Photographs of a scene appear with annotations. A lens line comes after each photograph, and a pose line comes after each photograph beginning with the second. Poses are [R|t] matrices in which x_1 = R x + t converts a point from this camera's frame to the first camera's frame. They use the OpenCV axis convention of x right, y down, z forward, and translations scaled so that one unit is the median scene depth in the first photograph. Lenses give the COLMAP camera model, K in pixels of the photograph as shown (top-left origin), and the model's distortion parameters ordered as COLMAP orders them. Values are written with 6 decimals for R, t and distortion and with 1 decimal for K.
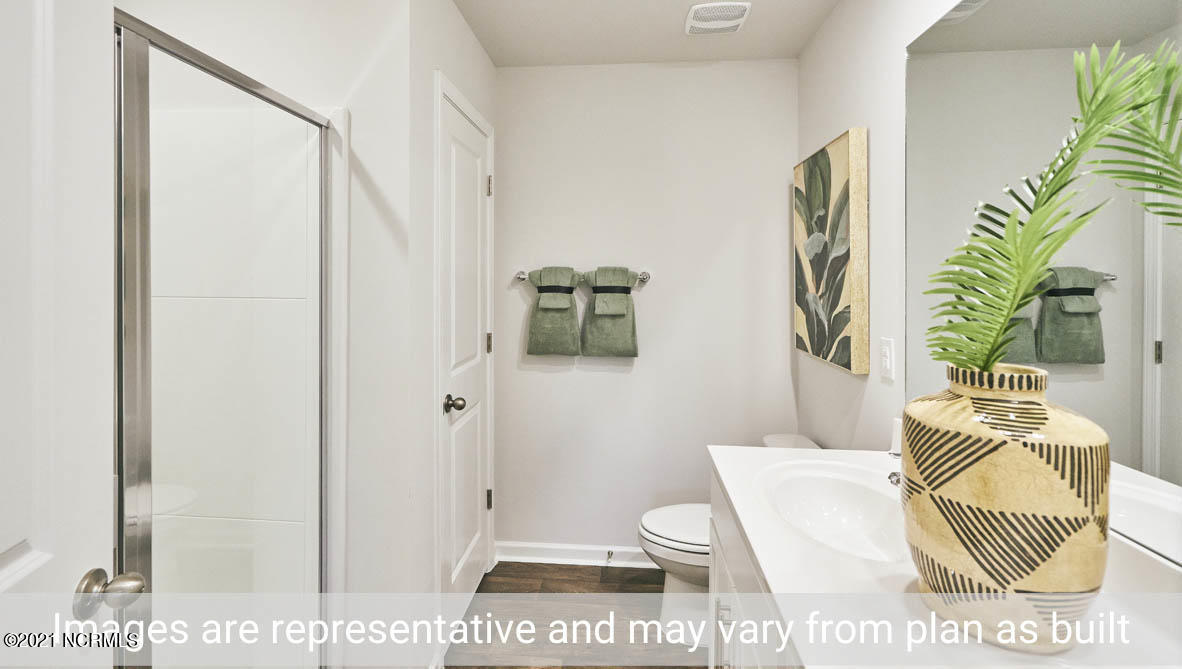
lens RADIAL K [[518.0, 0, 602.2], [0, 518.0, 280.0], [0, 0, 1]] dist [-0.002548, 0.007592]
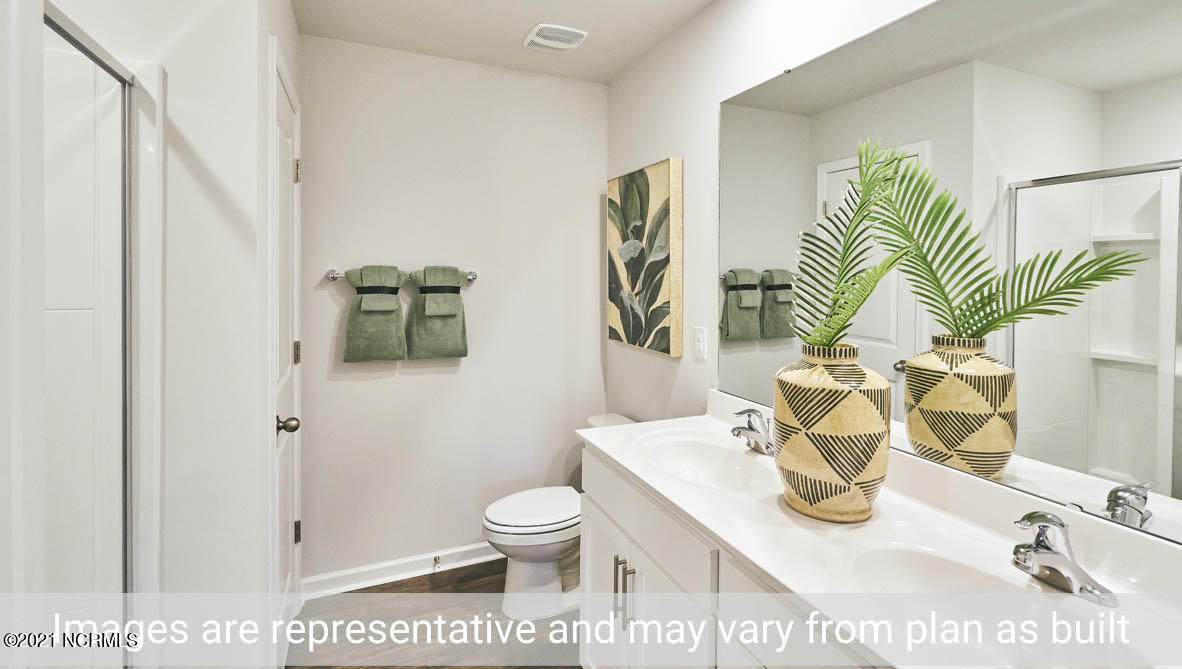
lens RADIAL K [[518.0, 0, 602.2], [0, 518.0, 280.0], [0, 0, 1]] dist [-0.002548, 0.007592]
pose [[0.880255, -0.002965, 0.474492, -0.209290], [-0.002527, 0.999937, 0.010937, -0.012774], [-0.474495, -0.010826, 0.880192, -0.004987]]
